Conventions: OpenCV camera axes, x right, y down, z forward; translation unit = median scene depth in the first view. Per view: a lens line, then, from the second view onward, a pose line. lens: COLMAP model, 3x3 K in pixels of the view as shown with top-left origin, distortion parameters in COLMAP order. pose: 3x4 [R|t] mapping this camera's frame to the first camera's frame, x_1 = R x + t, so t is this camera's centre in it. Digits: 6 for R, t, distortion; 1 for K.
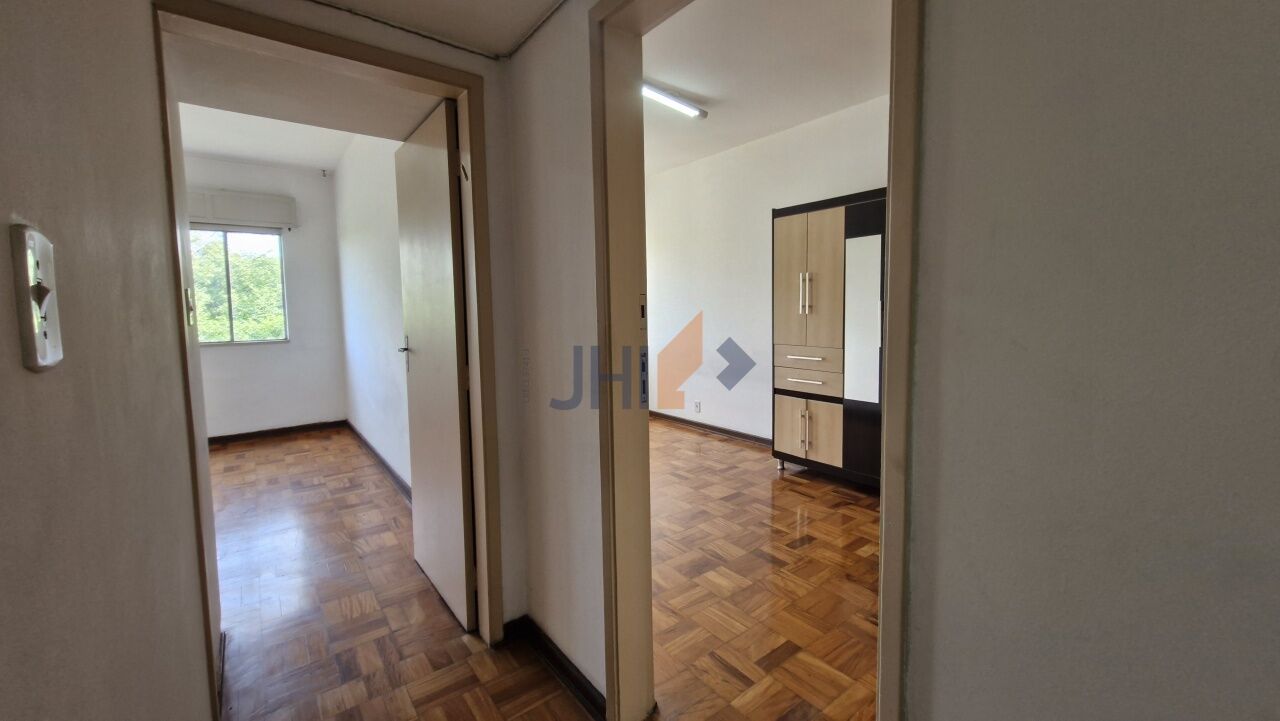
lens RADIAL K [[504.3, 0, 648.1], [0, 504.3, 351.7], [0, 0, 1]] dist [0.004886, 0.001234]
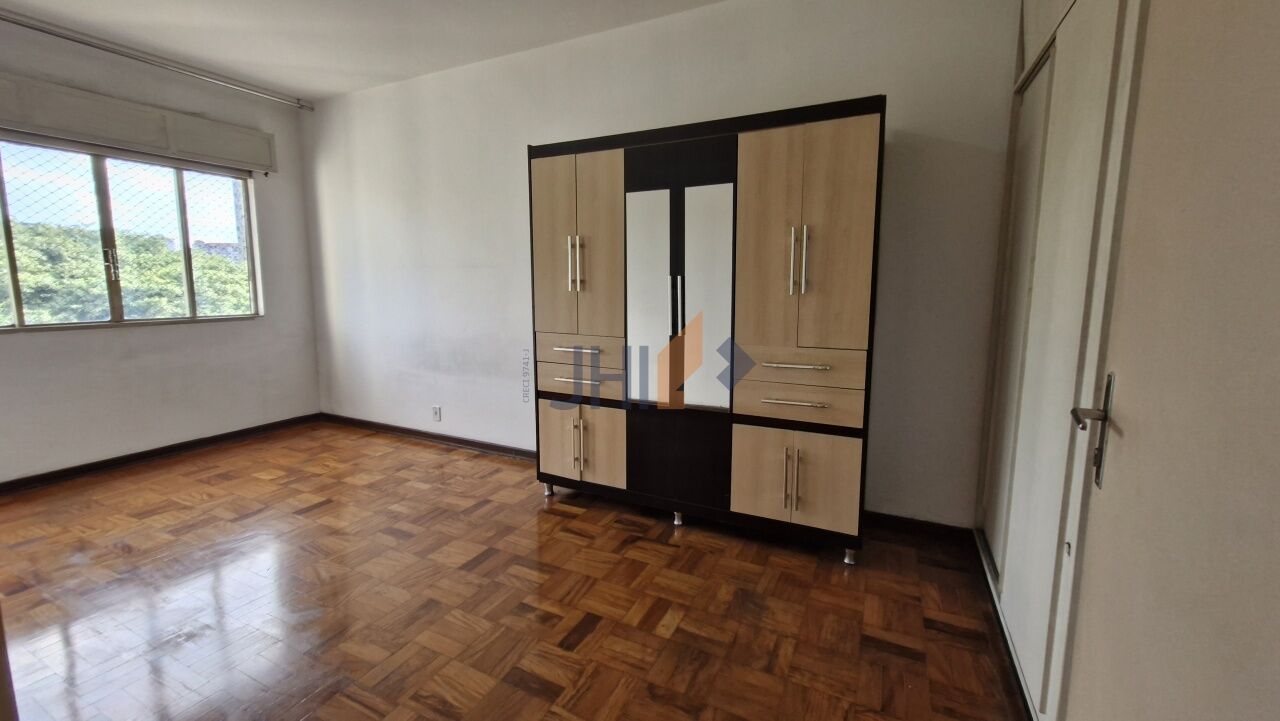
lens RADIAL K [[504.3, 0, 650.3], [0, 504.3, 346.9], [0, 0, 1]] dist [0.004886, 0.001234]
pose [[0.895812, -0.033057, 0.443202, 0.076983], [0.015948, 0.998979, 0.042276, -0.022625], [-0.444147, -0.030803, 0.895424, 0.281960]]
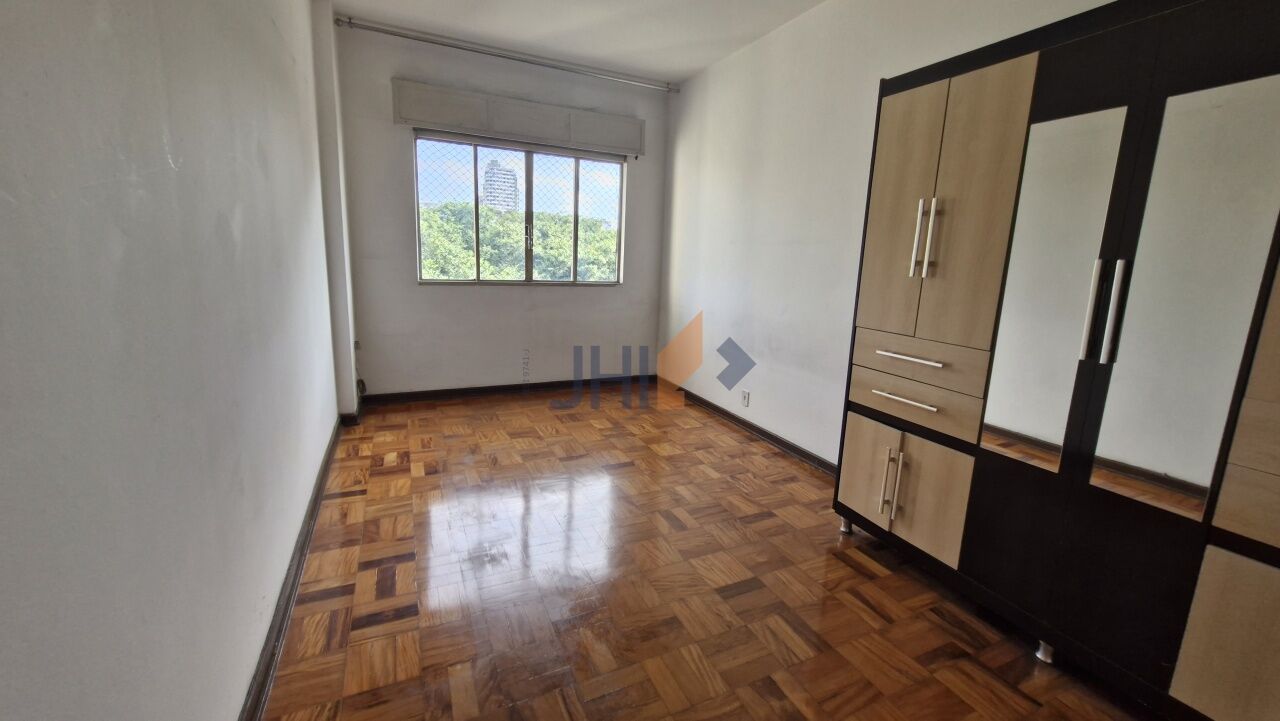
lens RADIAL K [[504.3, 0, 652.5], [0, 504.3, 345.8], [0, 0, 1]] dist [0.004886, 0.001234]
pose [[0.976071, 0.095231, -0.195488, 0.148069], [-0.077015, 0.992125, 0.098777, -0.034051], [0.203355, -0.081358, 0.975719, 0.418940]]
